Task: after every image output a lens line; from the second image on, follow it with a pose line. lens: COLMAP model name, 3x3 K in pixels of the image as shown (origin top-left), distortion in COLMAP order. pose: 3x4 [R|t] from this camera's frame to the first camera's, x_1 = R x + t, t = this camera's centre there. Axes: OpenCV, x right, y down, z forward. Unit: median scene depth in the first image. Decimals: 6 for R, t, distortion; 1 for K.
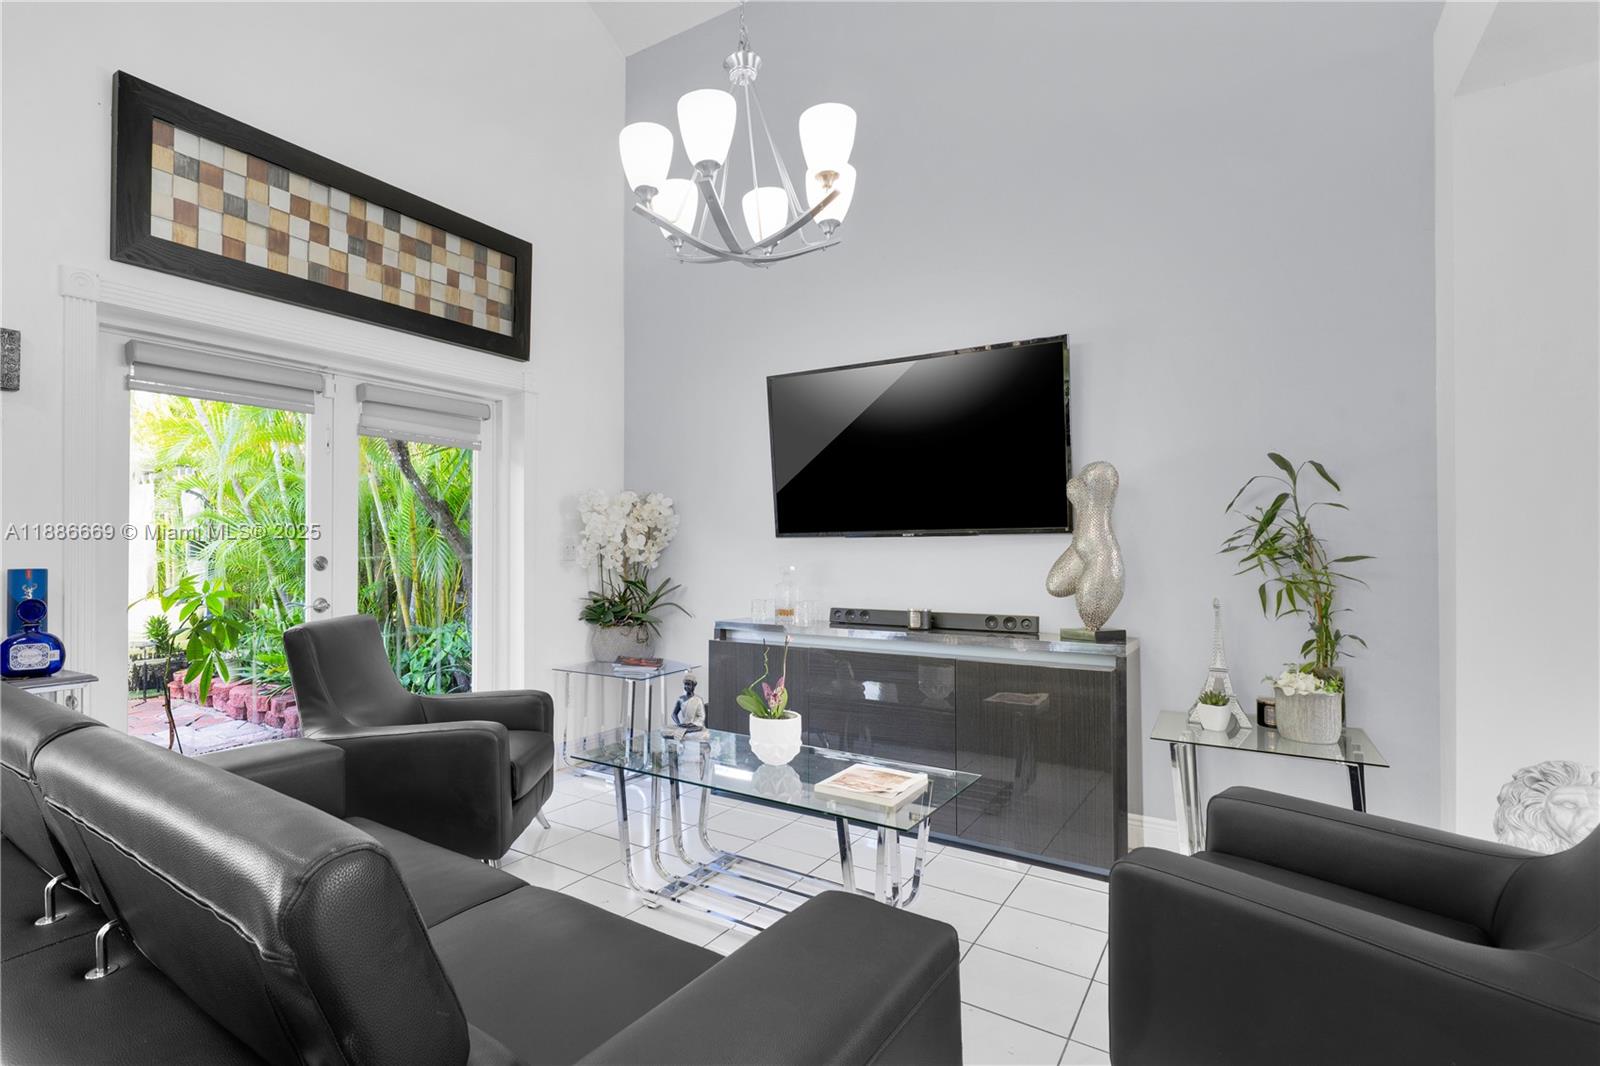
lens RADIAL K [[714.0, 0, 796.5], [0, 714.0, 532.0], [0, 0, 1]] dist [0.000676, -0.000019]
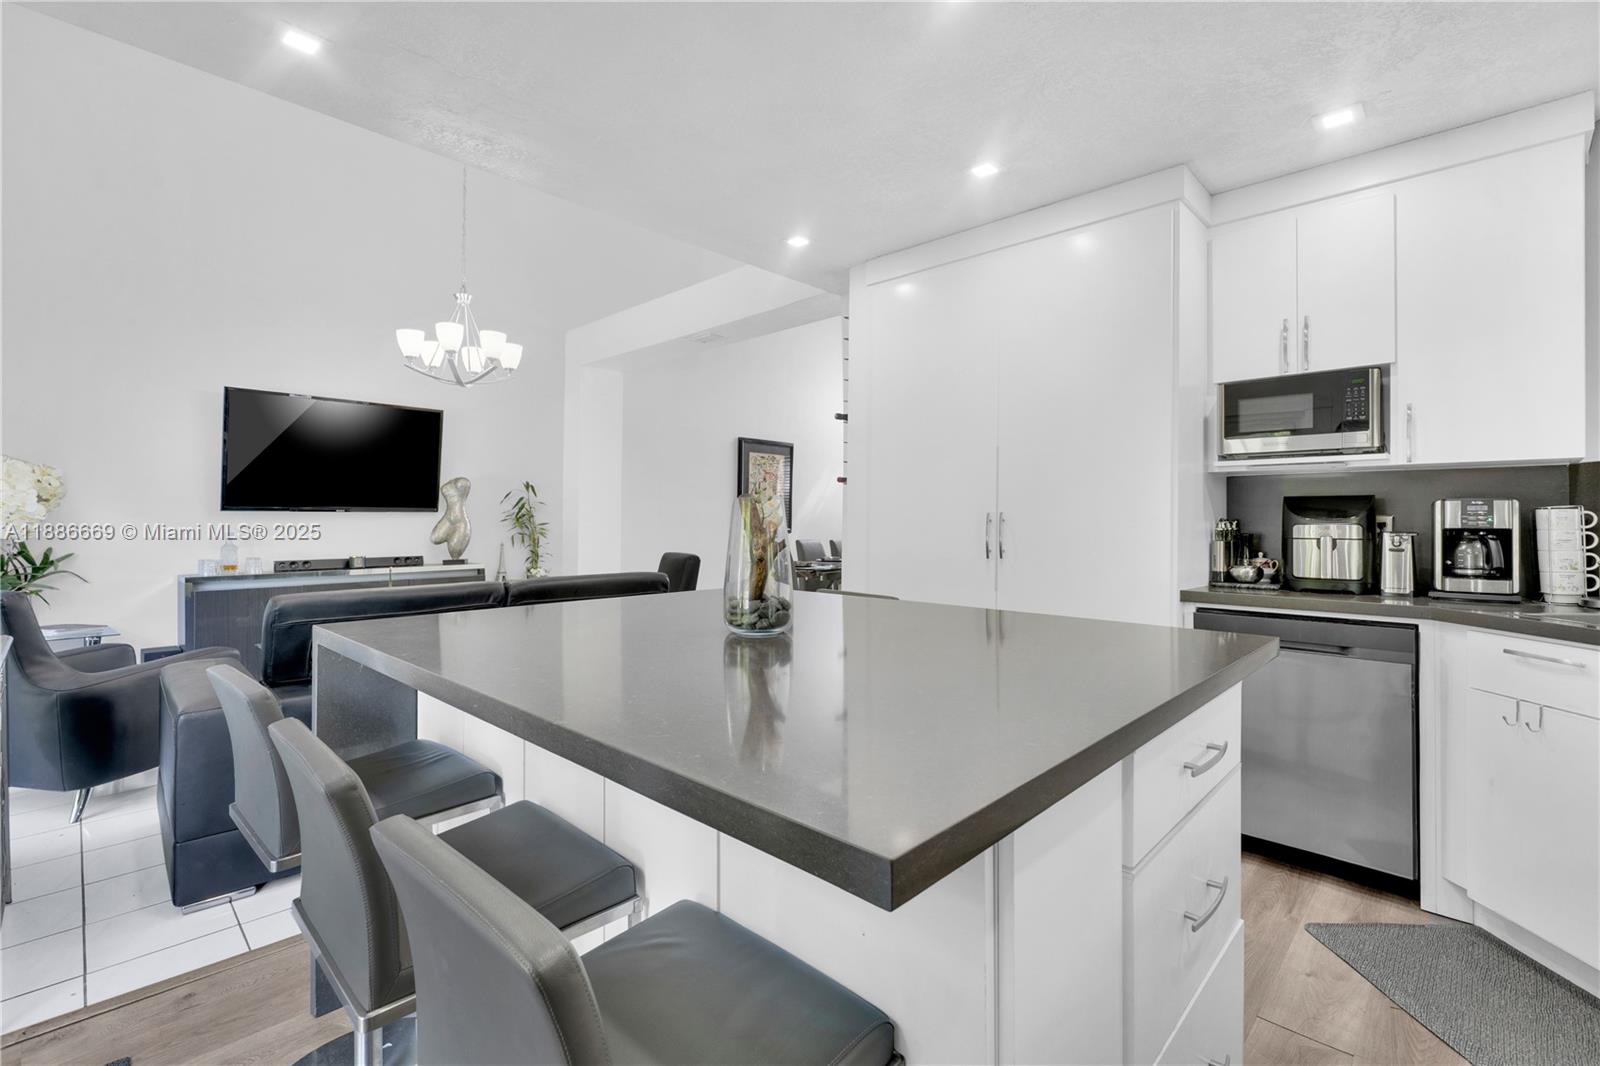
lens RADIAL K [[714.0, 0, 794.6], [0, 714.0, 525.4], [0, 0, 1]] dist [0.000676, -0.000019]
pose [[0.171797, 0.002734, 0.985129, -1.306518], [-0.006708, 0.999976, -0.001605, 0.033993], [-0.985109, -0.006333, 0.171811, -0.279449]]
